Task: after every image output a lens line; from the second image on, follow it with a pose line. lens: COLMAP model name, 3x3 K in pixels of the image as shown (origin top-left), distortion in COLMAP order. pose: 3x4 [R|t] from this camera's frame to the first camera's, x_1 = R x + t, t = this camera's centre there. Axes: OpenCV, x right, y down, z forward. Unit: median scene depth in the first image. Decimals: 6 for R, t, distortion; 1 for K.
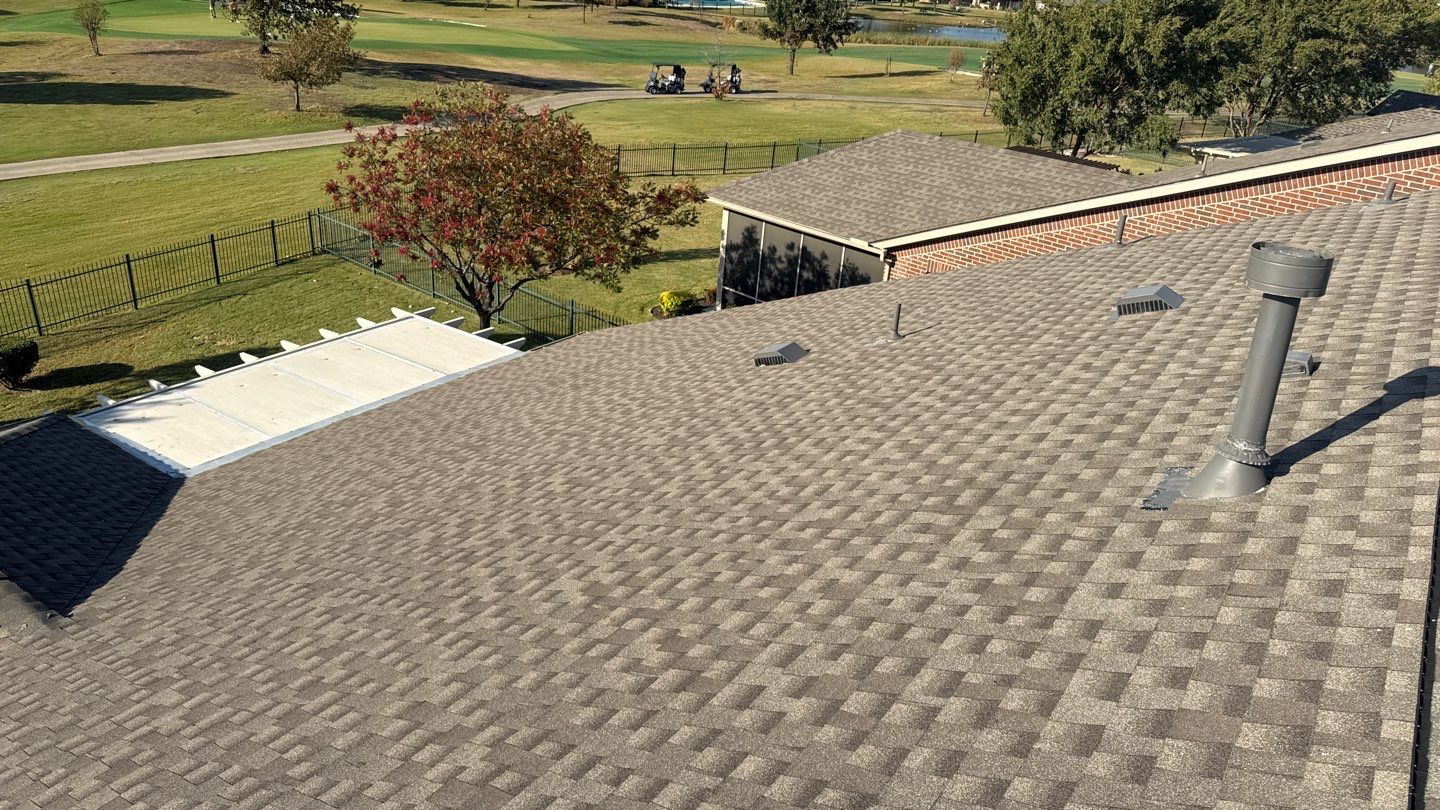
lens RADIAL K [[1012.4, 0, 720.0], [0, 1012.4, 405.0], [0, 0, 1]] dist [-0.003844, -0.002466]
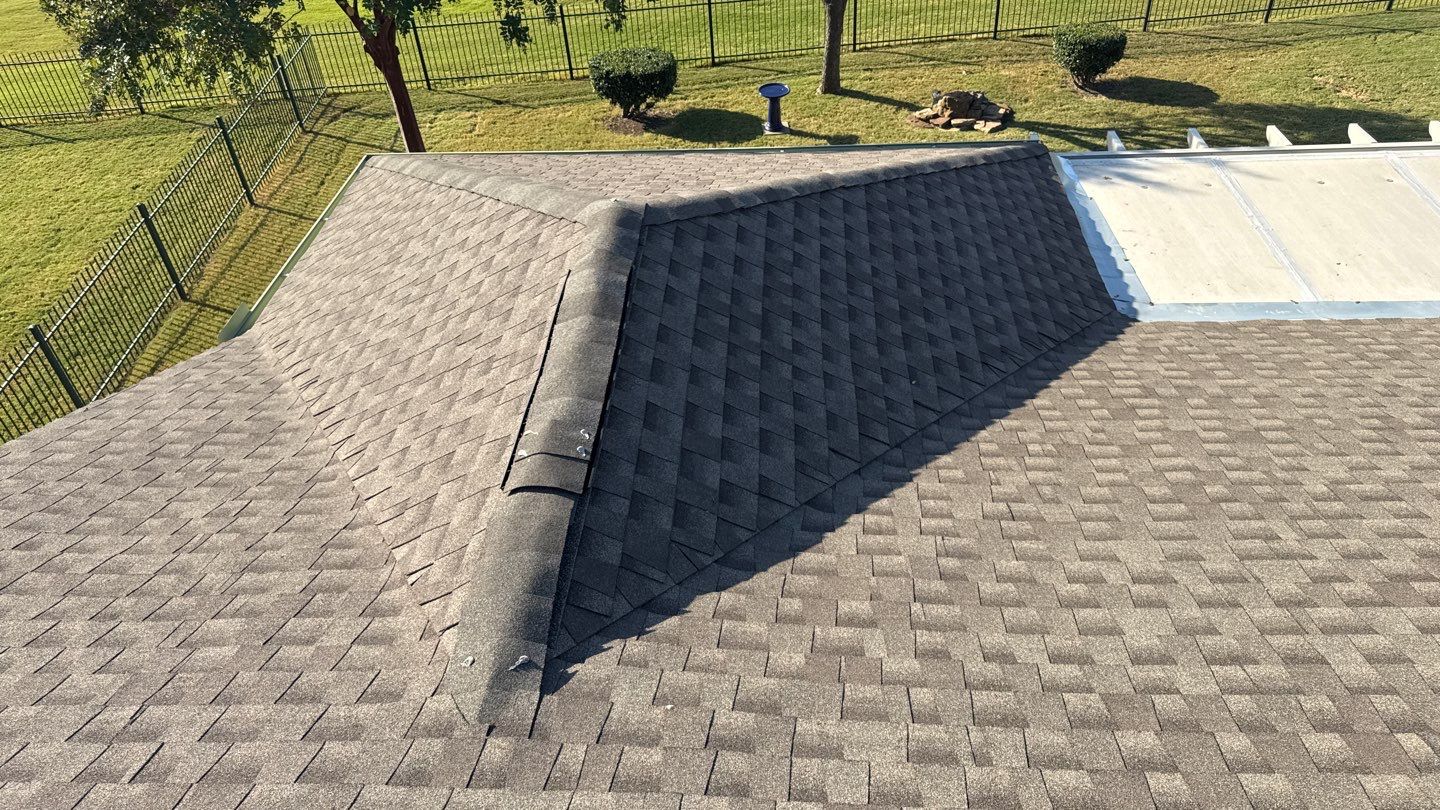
lens RADIAL K [[1012.4, 0, 720.0], [0, 1012.4, 405.0], [0, 0, 1]] dist [-0.003844, -0.002466]
pose [[0.509161, 0.468397, -0.722052, -0.114688], [-0.270398, 0.883518, 0.382468, -0.022825], [0.817093, 0.000504, 0.576506, 0.259132]]
